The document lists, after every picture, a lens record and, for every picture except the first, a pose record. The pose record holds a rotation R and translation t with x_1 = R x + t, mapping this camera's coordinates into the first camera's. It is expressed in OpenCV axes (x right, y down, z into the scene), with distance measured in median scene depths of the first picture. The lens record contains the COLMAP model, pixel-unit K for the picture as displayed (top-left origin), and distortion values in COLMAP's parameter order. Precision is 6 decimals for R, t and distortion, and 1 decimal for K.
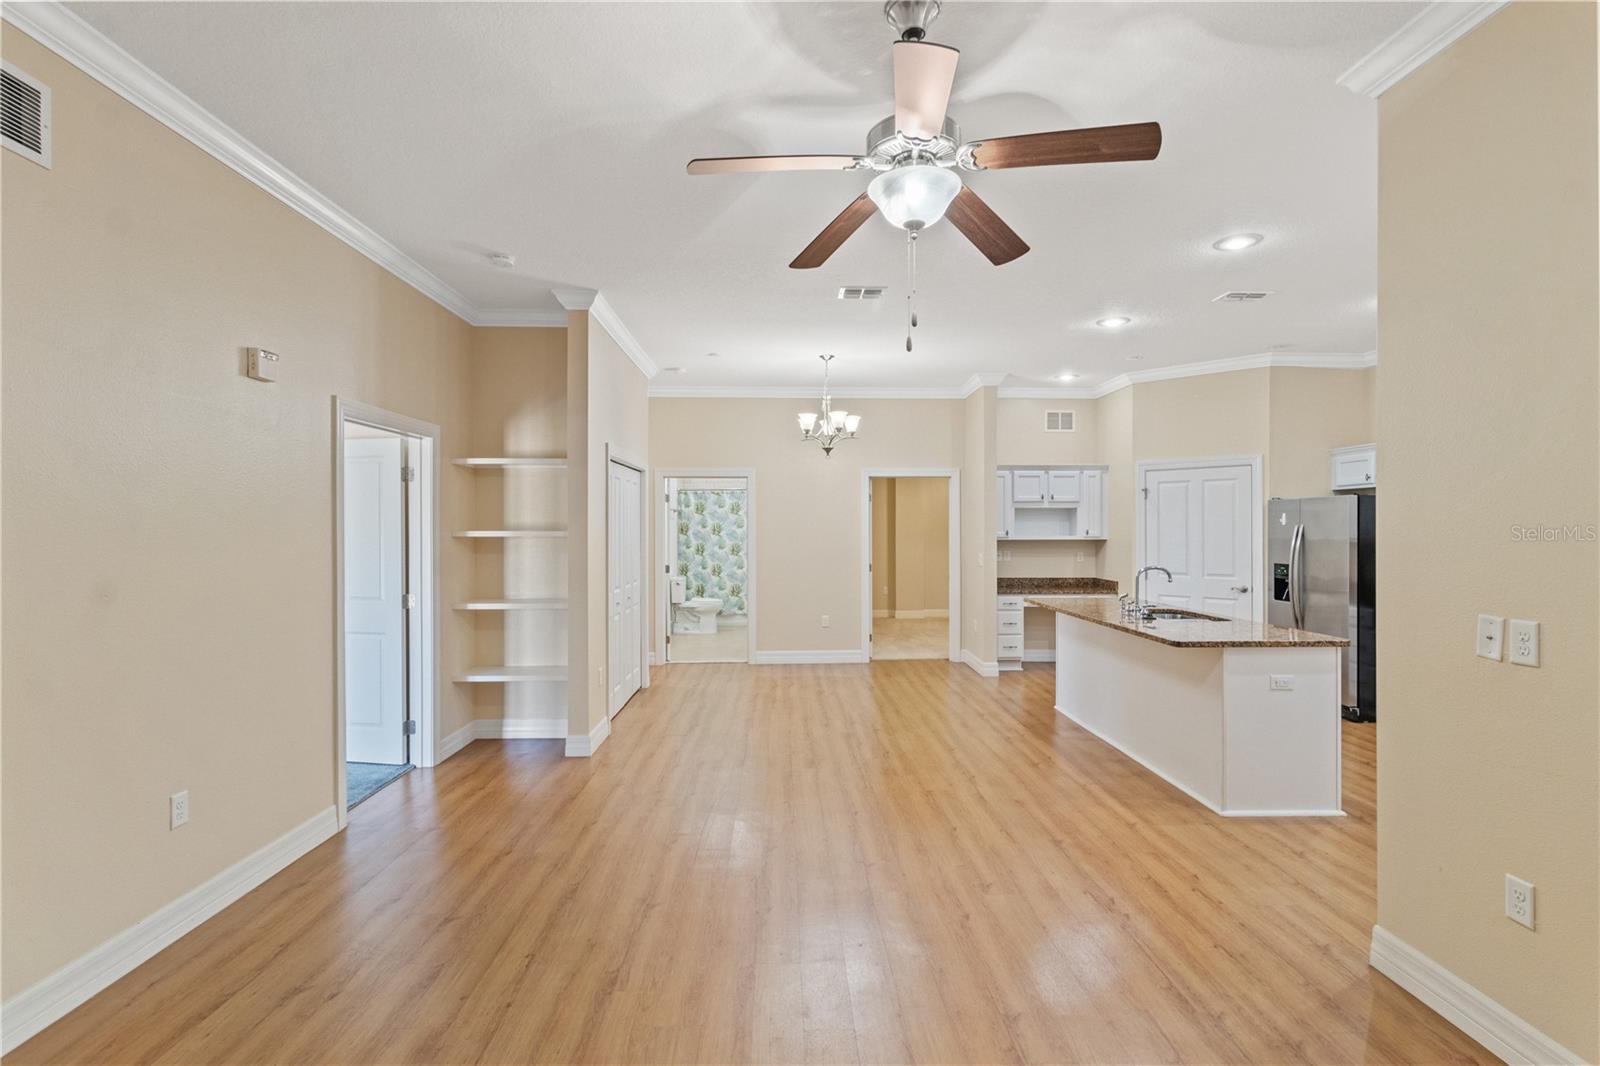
lens RADIAL K [[749.9, 0, 825.1], [0, 749.9, 541.1], [0, 0, 1]] dist [0.000745, -0.000558]
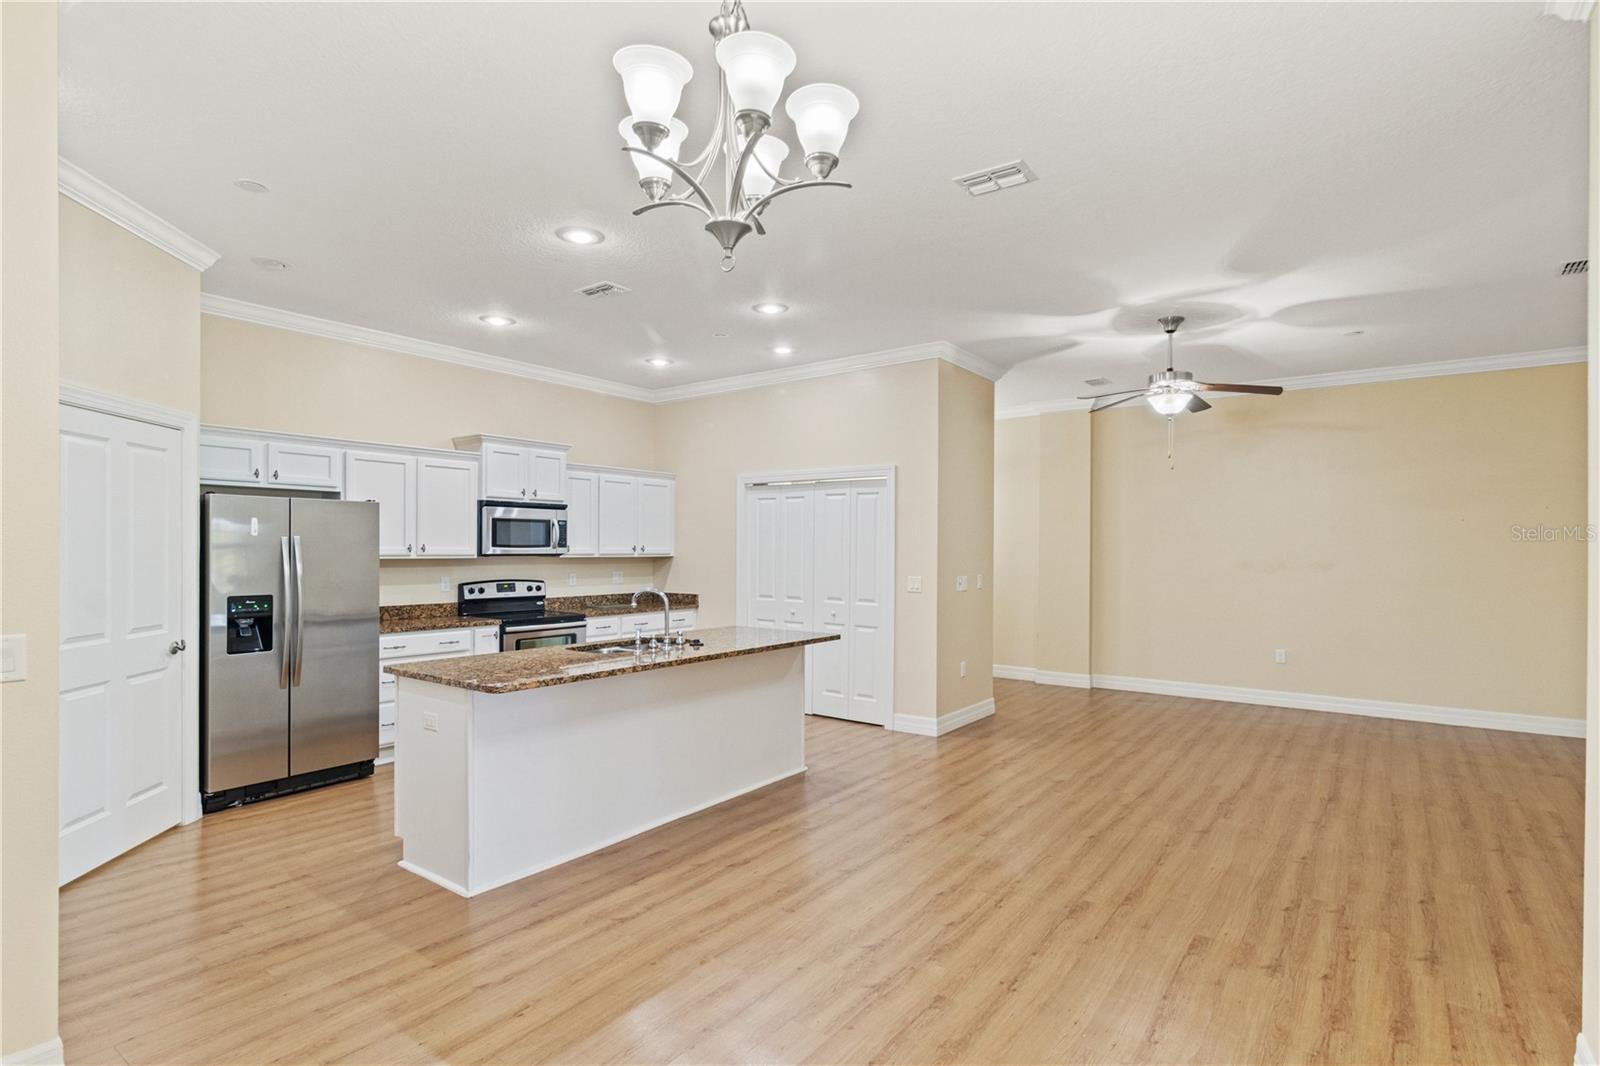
lens RADIAL K [[791.8, 0, 804.1], [0, 791.8, 540.3], [0, 0, 1]] dist [-0.004465, 0.000616]
pose [[-0.764942, 0.005664, 0.644075, -0.204758], [0.006985, 0.999975, -0.000499, -0.014223], [-0.644062, 0.004117, -0.764963, 1.233959]]
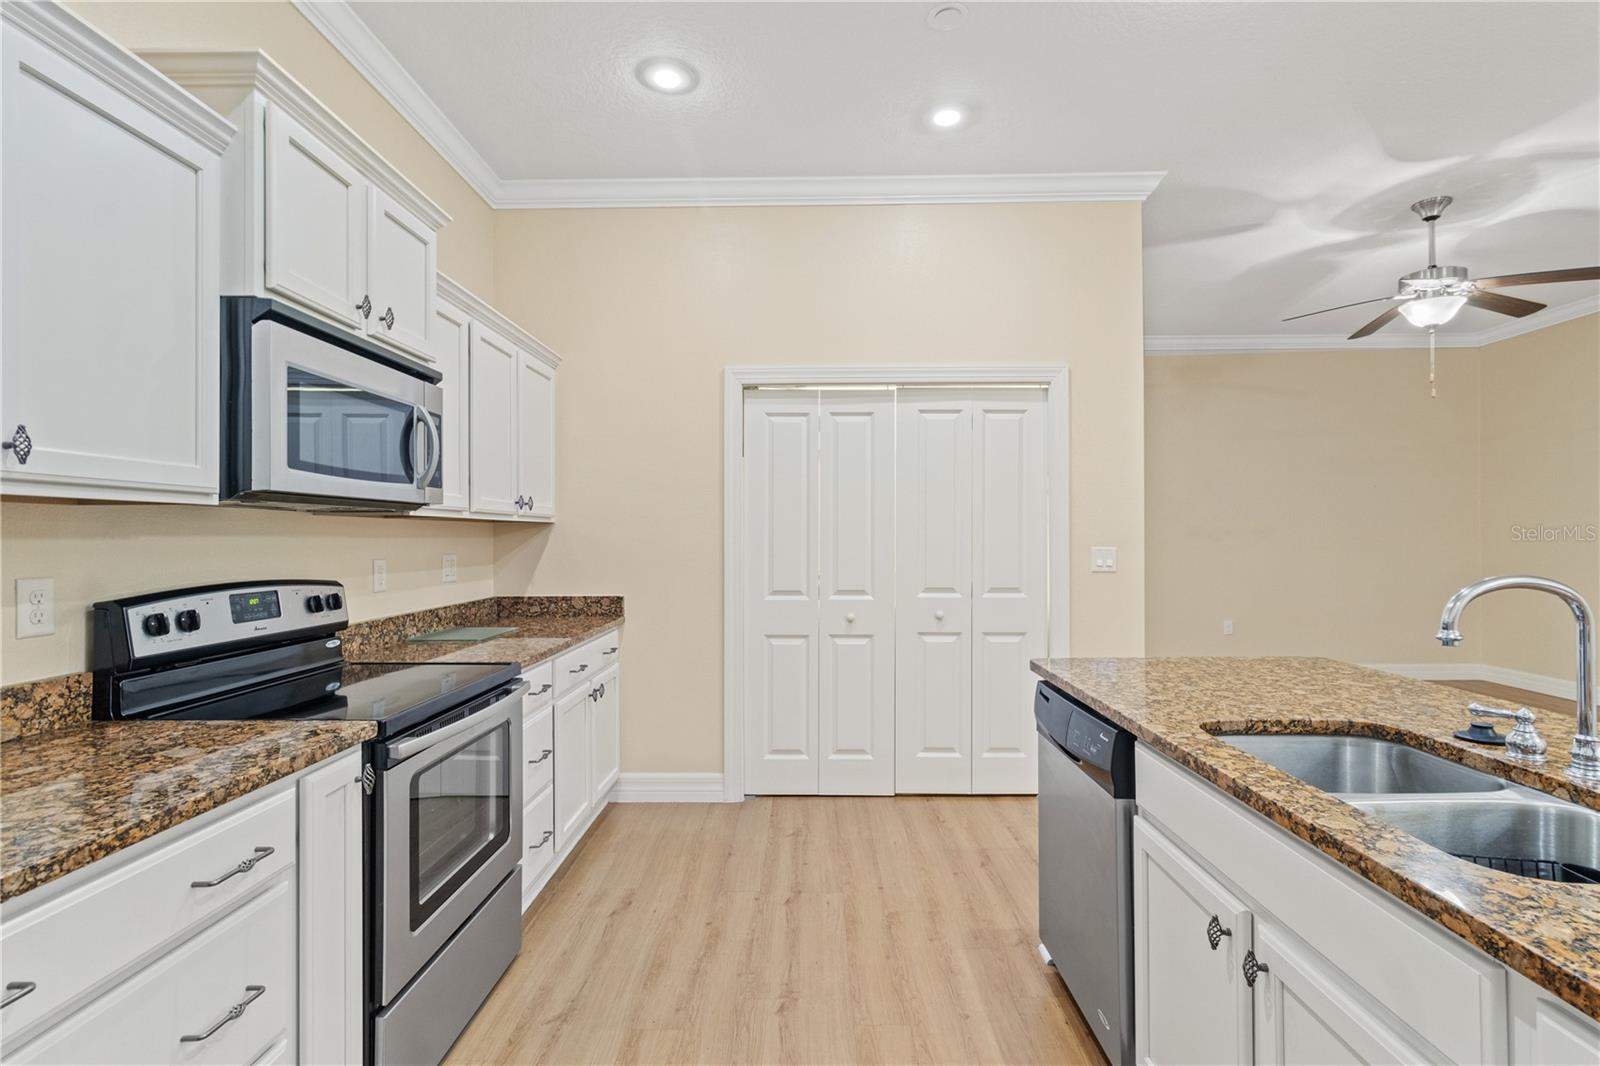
lens RADIAL K [[749.9, 0, 804.2], [0, 749.9, 532.7], [0, 0, 1]] dist [0.000745, -0.000558]
pose [[-0.997141, 0.008410, 0.075100, 0.512918], [0.009106, 0.999919, 0.008932, 0.013164], [-0.075019, 0.009590, -0.997136, 0.987378]]
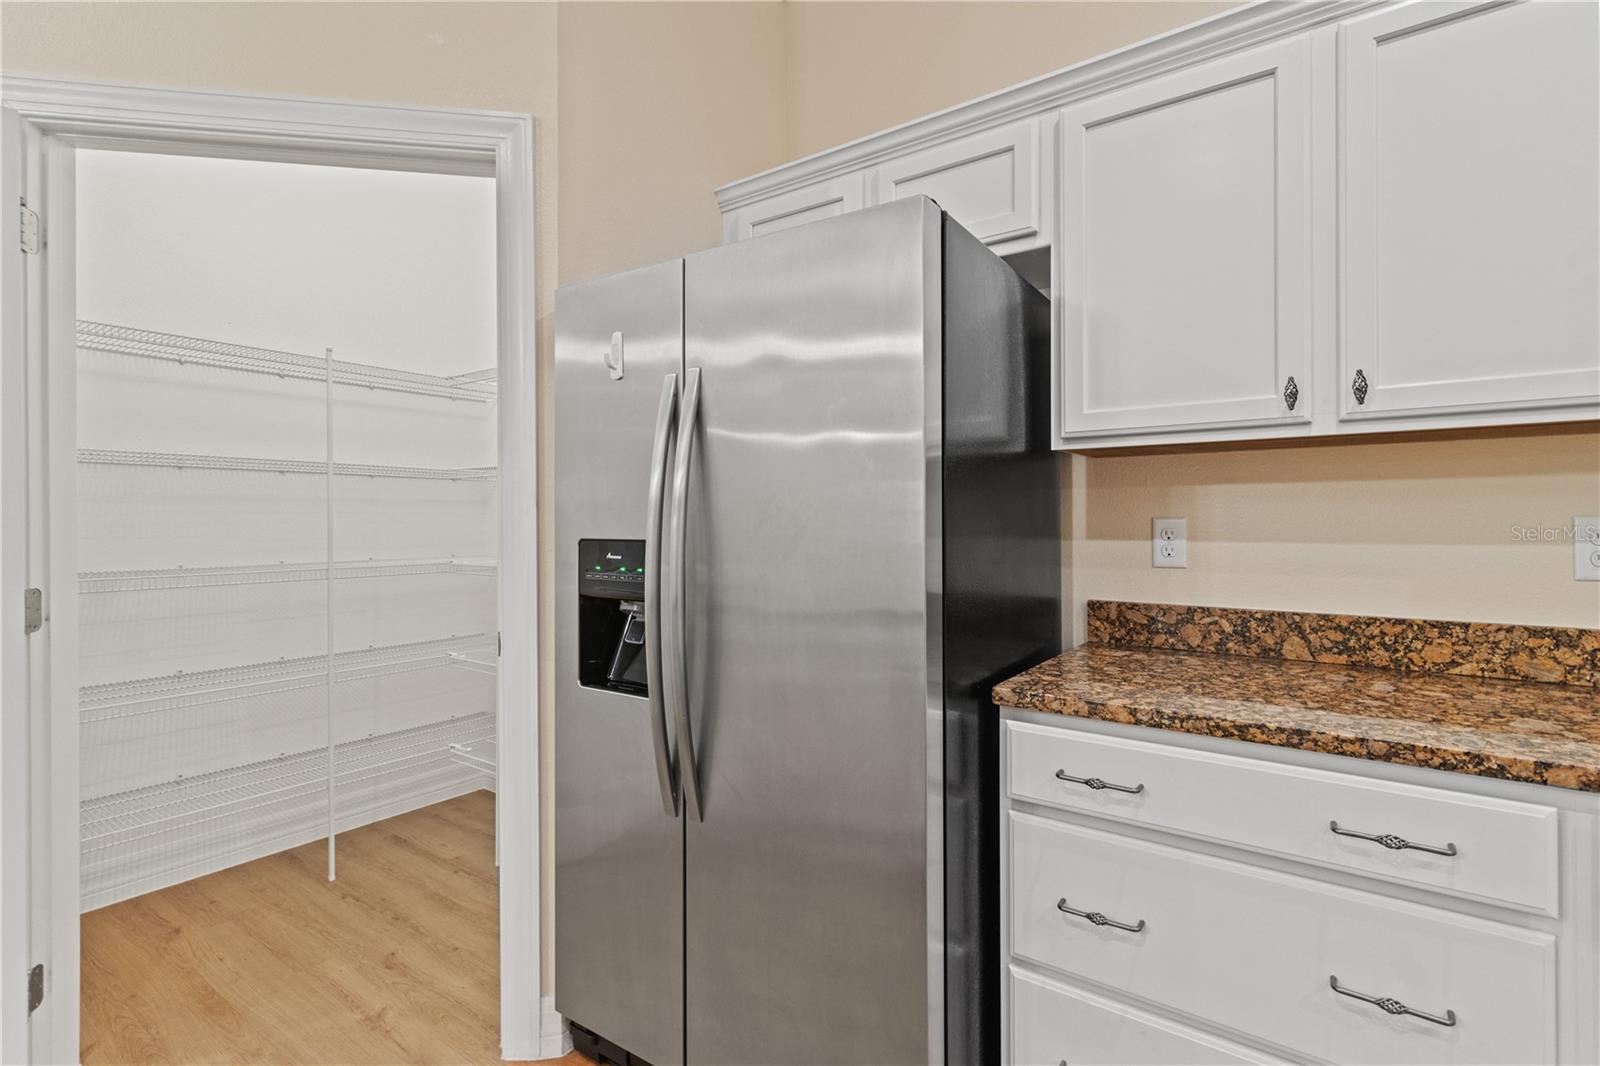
lens RADIAL K [[749.9, 0, 814.5], [0, 749.9, 513.7], [0, 0, 1]] dist [0.000745, -0.000558]
pose [[0.621340, 0.007557, 0.783505, 0.465757], [0.014538, 0.999670, -0.021171, 0.028453], [-0.783407, 0.024545, 0.621025, 0.808573]]
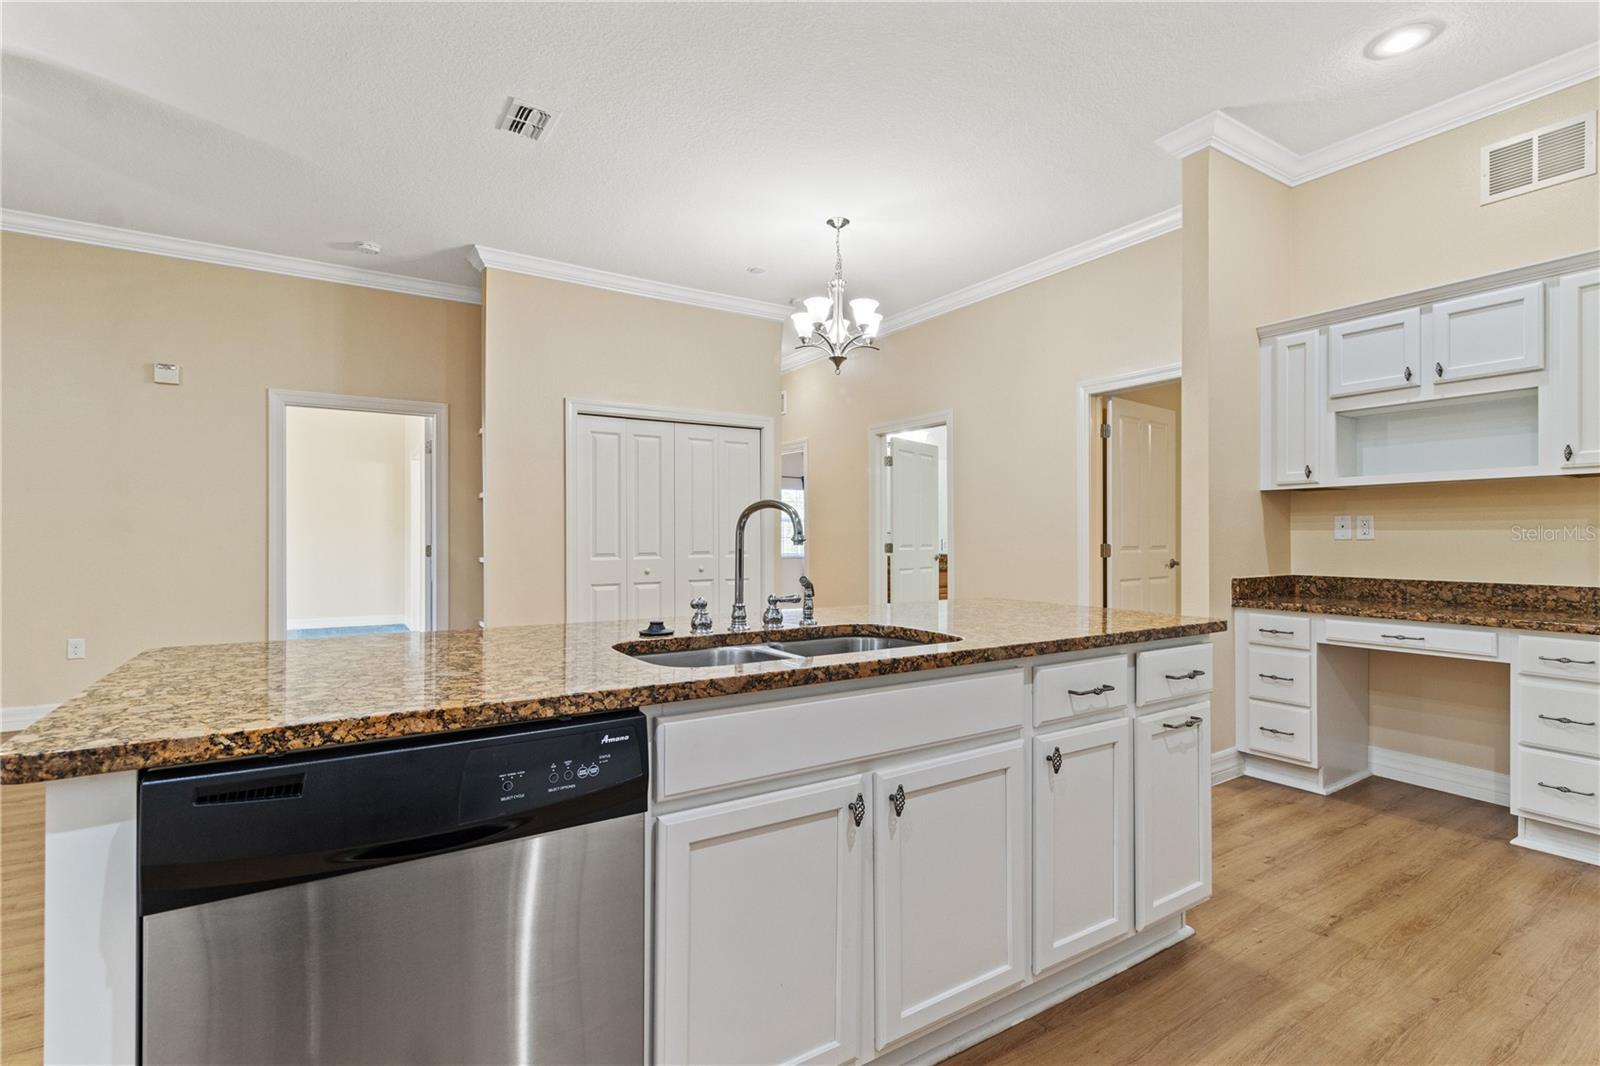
lens RADIAL K [[749.9, 0, 826.3], [0, 749.9, 546.1], [0, 0, 1]] dist [0.000745, -0.000558]
pose [[0.504023, 0.009773, -0.863635, 0.600982], [-0.012607, 0.999913, 0.003958, 0.043093], [0.863598, 0.008893, 0.504103, 0.670639]]
